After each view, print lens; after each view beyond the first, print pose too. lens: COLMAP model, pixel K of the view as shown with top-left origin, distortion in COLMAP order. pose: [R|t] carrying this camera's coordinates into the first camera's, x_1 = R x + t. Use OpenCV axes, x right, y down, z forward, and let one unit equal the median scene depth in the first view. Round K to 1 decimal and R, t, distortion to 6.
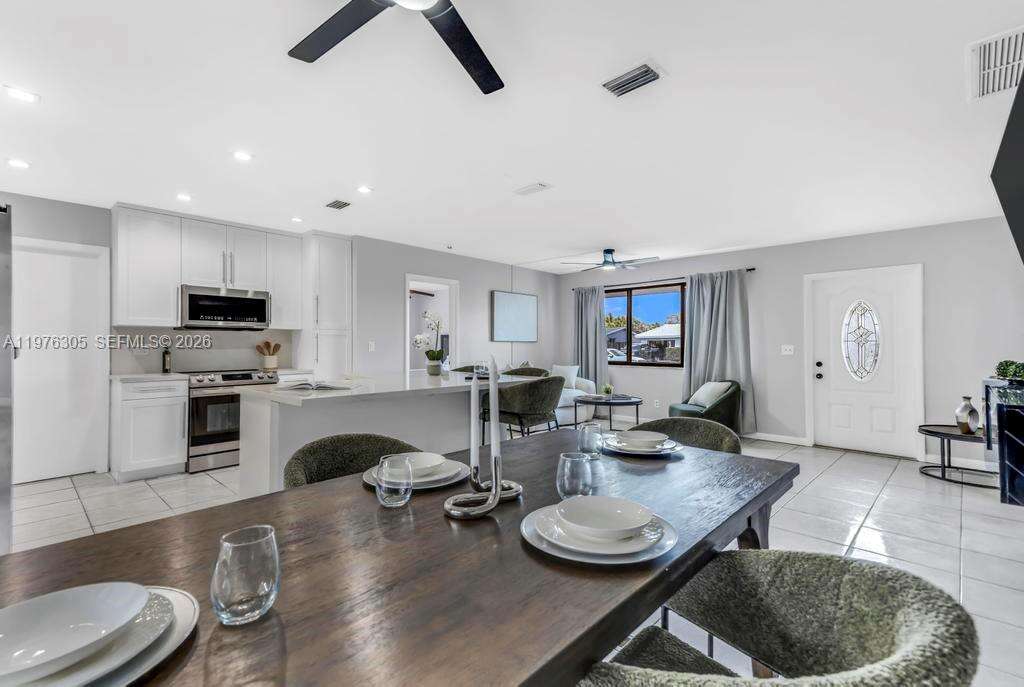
lens RADIAL K [[455.3, 0, 507.8], [0, 455.3, 336.4], [0, 0, 1]] dist [0.023922, -0.000036]
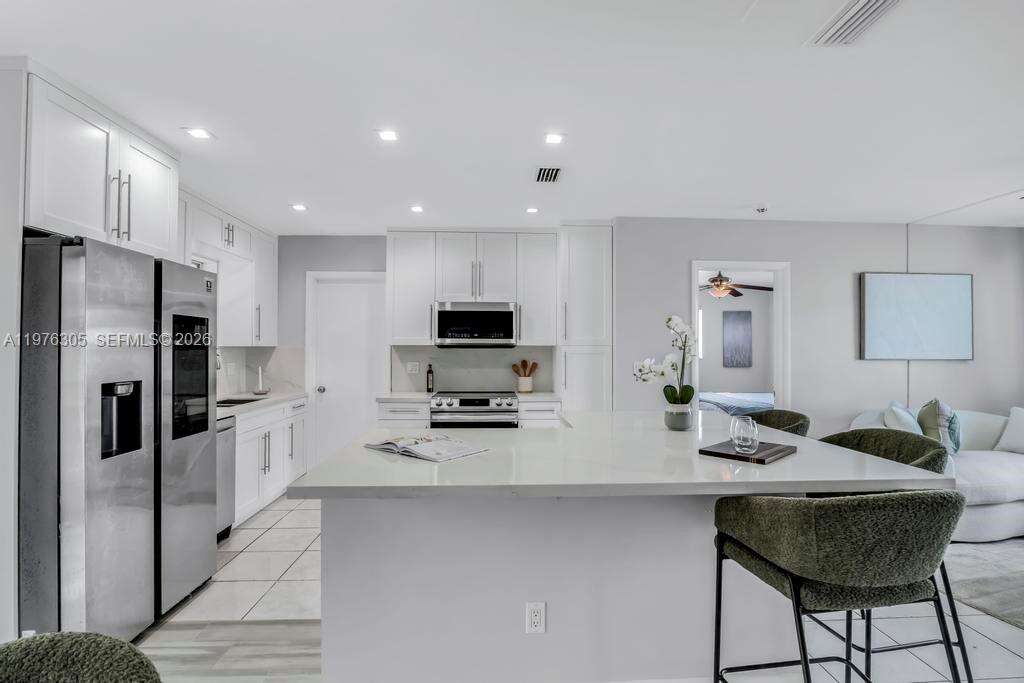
lens RADIAL K [[482.1, 0, 510.4], [0, 482.1, 345.6], [0, 0, 1]] dist [-0.016198, 0.000248]
pose [[0.724363, -0.005822, -0.689394, 0.081167], [0.011108, 0.999933, 0.003226, -0.018675], [0.689329, -0.009995, 0.724379, 0.323950]]
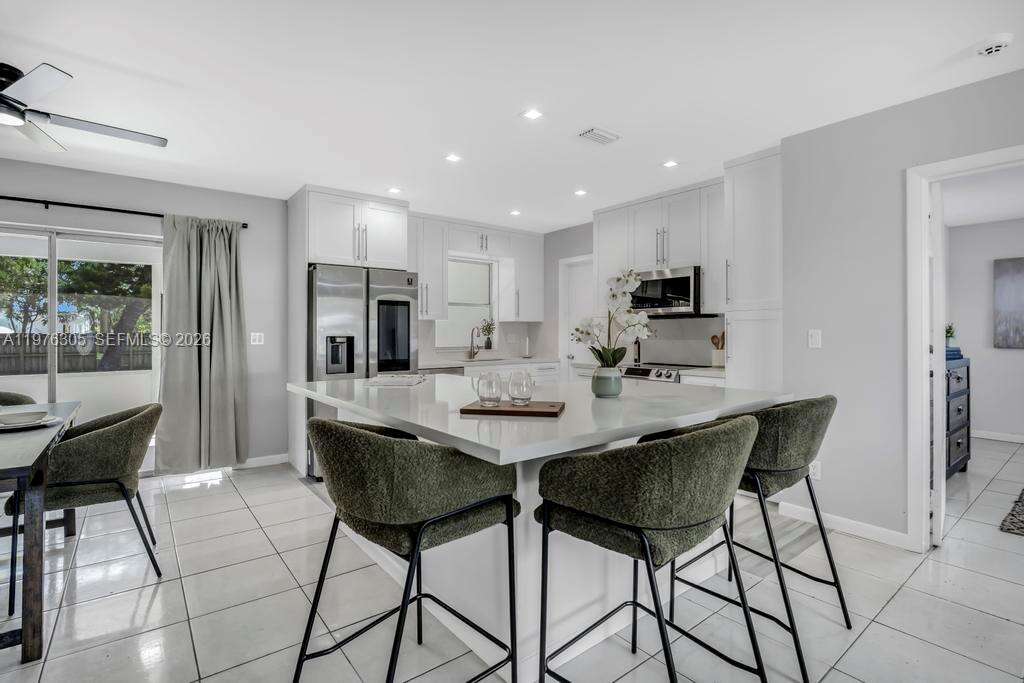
lens RADIAL K [[482.9, 0, 509.3], [0, 482.9, 335.3], [0, 0, 1]] dist [-0.012895, 0.000433]
pose [[-0.138361, 0.000470, -0.990382, 0.296451], [0.018559, 0.999826, -0.002119, 0.013958], [0.990208, -0.018673, -0.138346, 0.757718]]
